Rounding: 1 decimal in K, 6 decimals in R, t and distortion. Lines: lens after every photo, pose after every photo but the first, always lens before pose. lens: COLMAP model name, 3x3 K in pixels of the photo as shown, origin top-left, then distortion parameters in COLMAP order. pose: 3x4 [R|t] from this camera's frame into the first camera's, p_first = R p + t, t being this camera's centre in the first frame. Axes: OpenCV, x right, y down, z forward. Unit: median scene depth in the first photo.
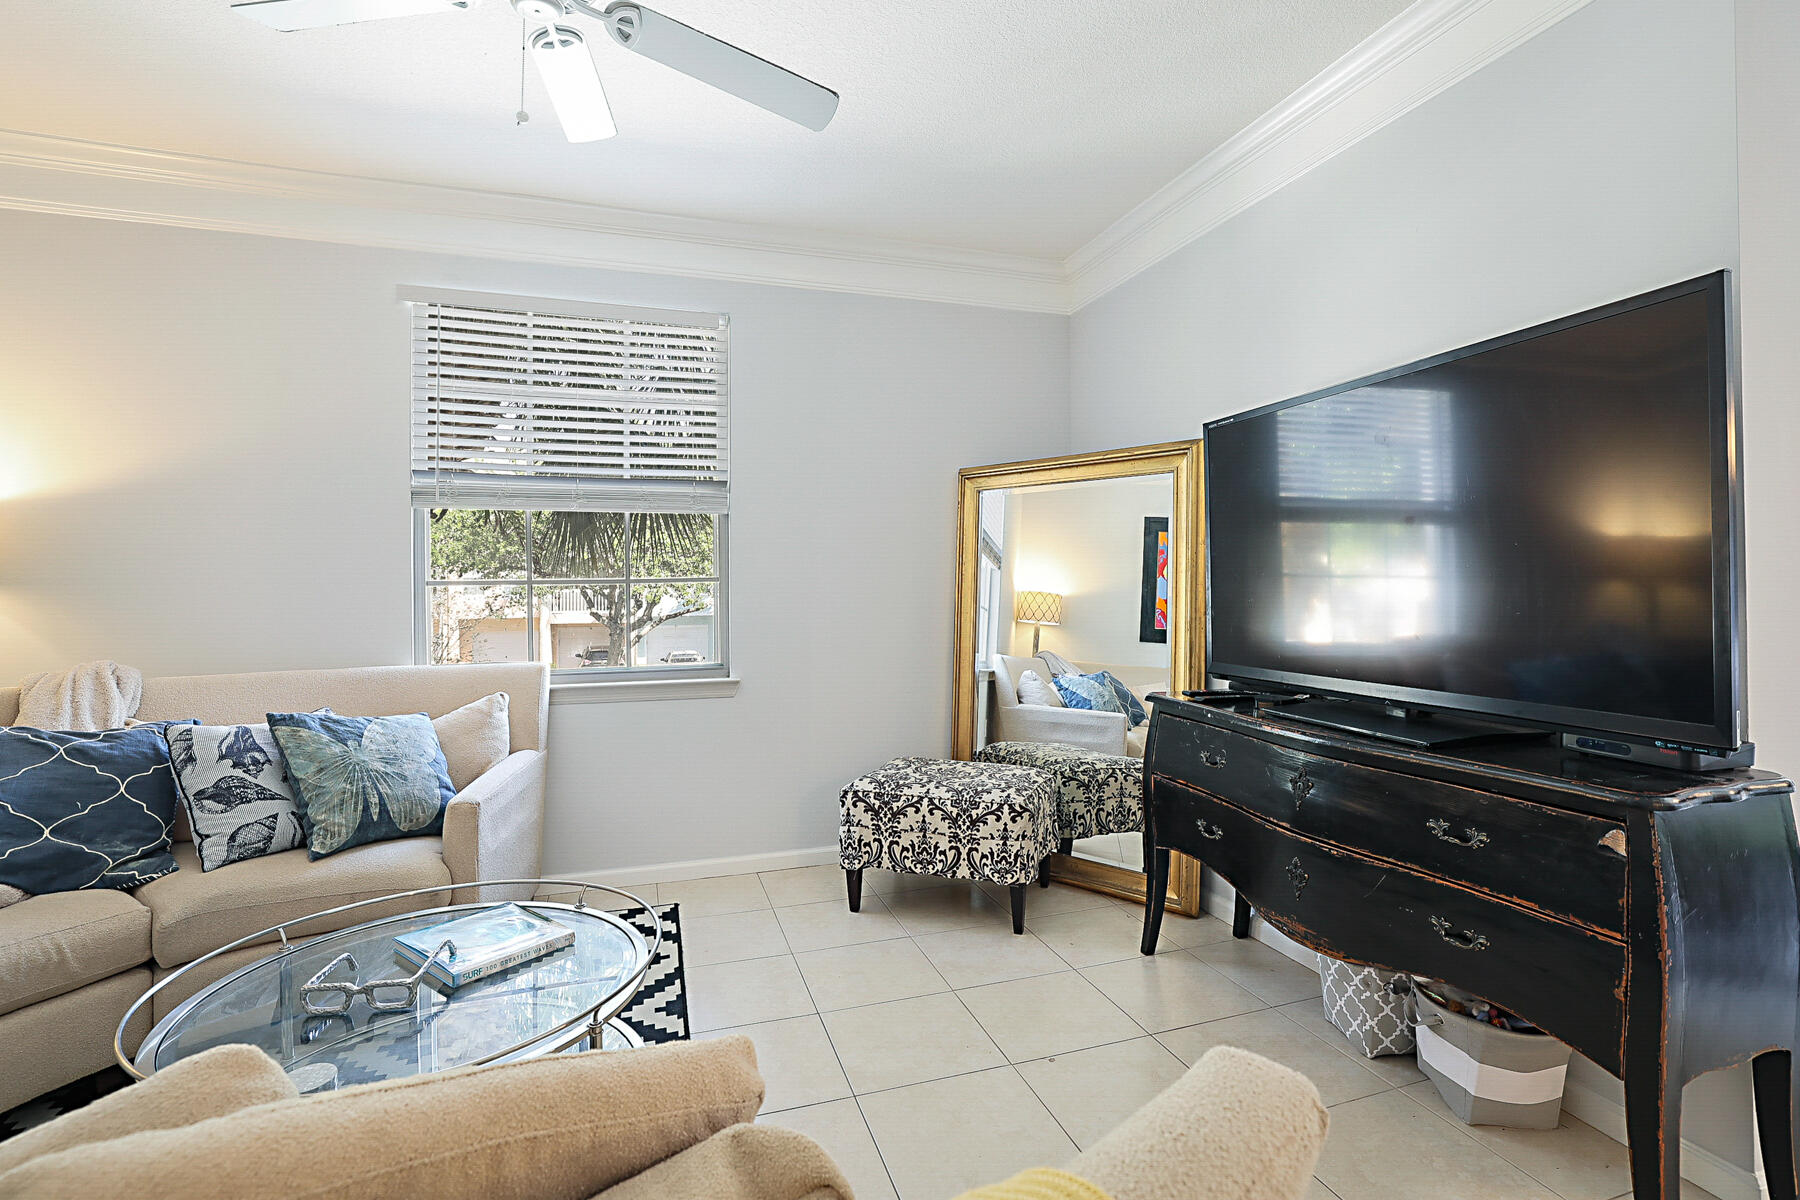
lens RADIAL K [[843.8, 0, 791.3], [0, 843.8, 598.7], [0, 0, 1]] dist [-0.043001, 0.031352]
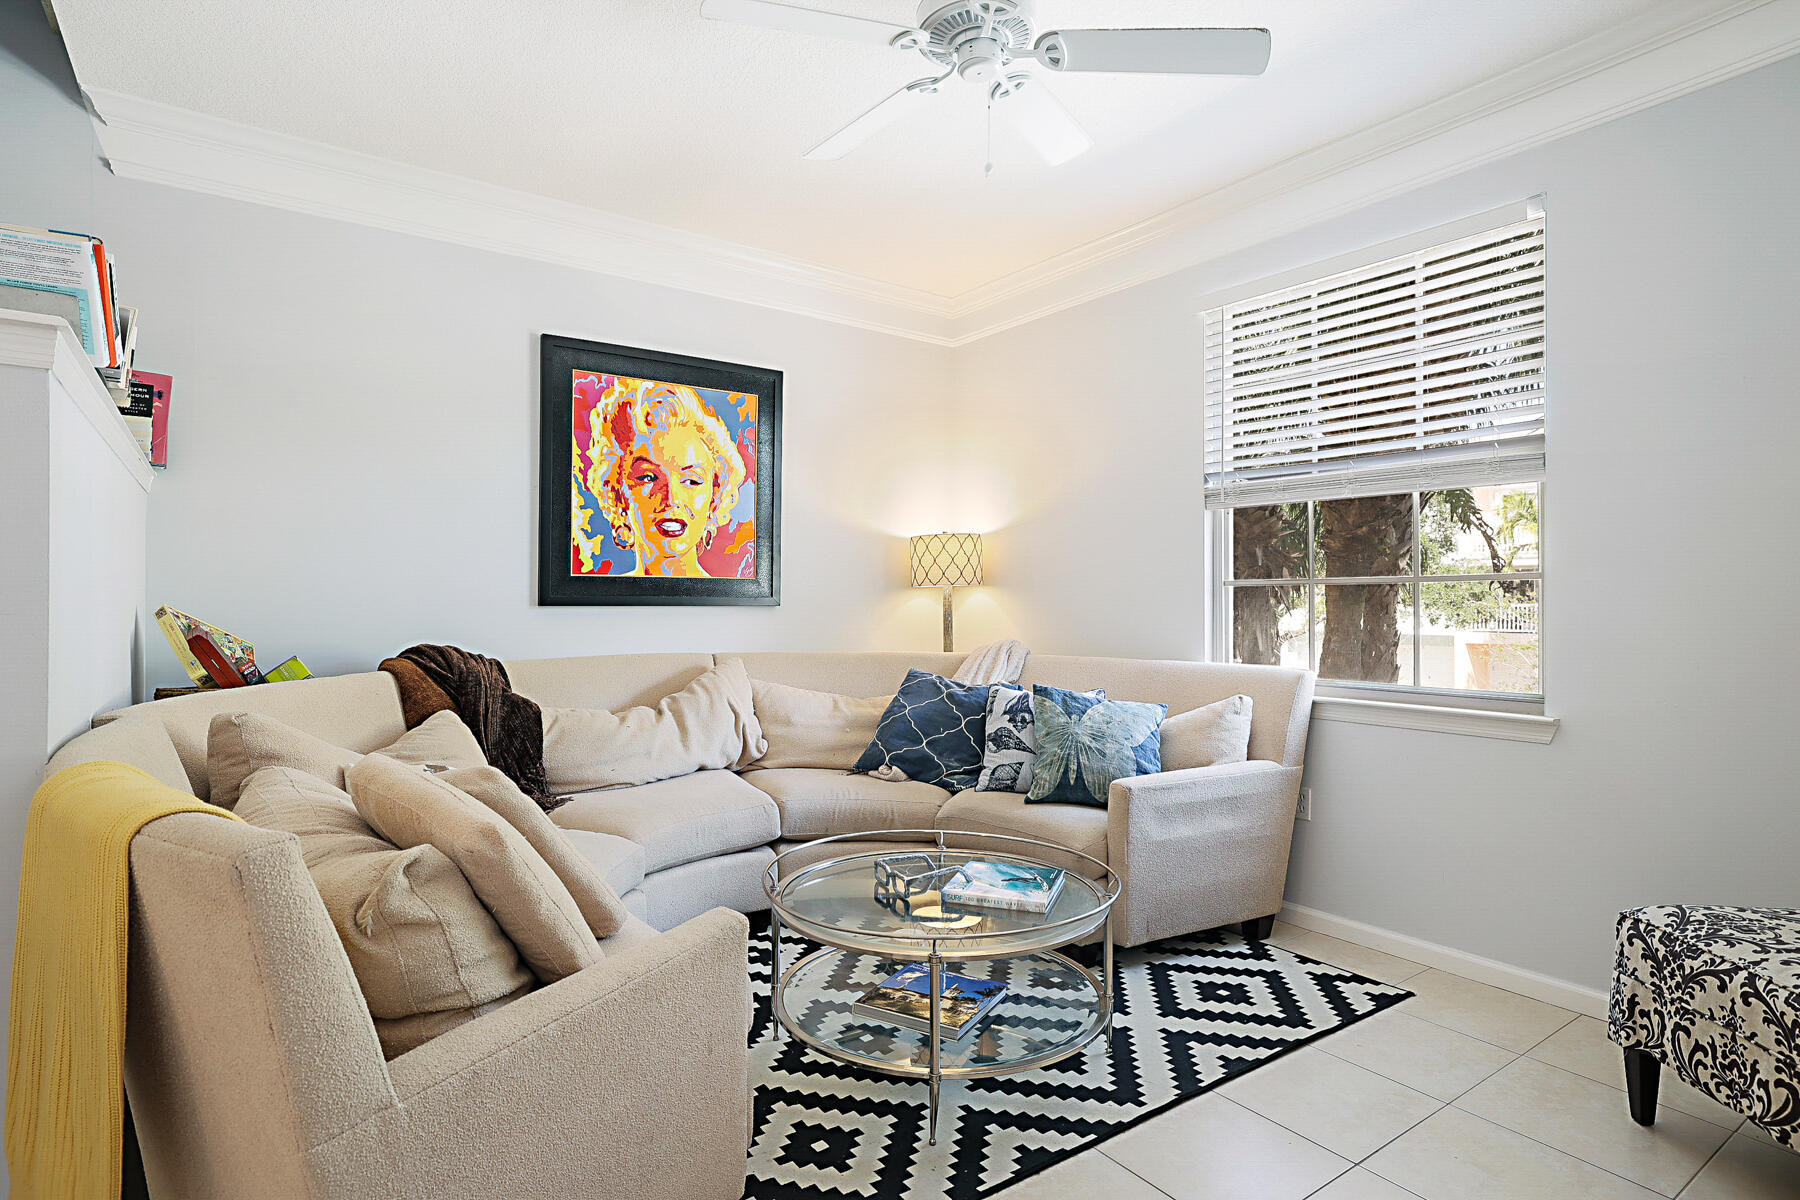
lens RADIAL K [[903.1, 0, 889.8], [0, 903.1, 594.6], [0, 0, 1]] dist [-0.033626, 0.024223]
pose [[0.339976, 0.006919, -0.940409, 0.542768], [-0.014736, 0.999889, 0.002029, 0.001193], [0.940319, 0.013168, 0.340040, 0.297155]]
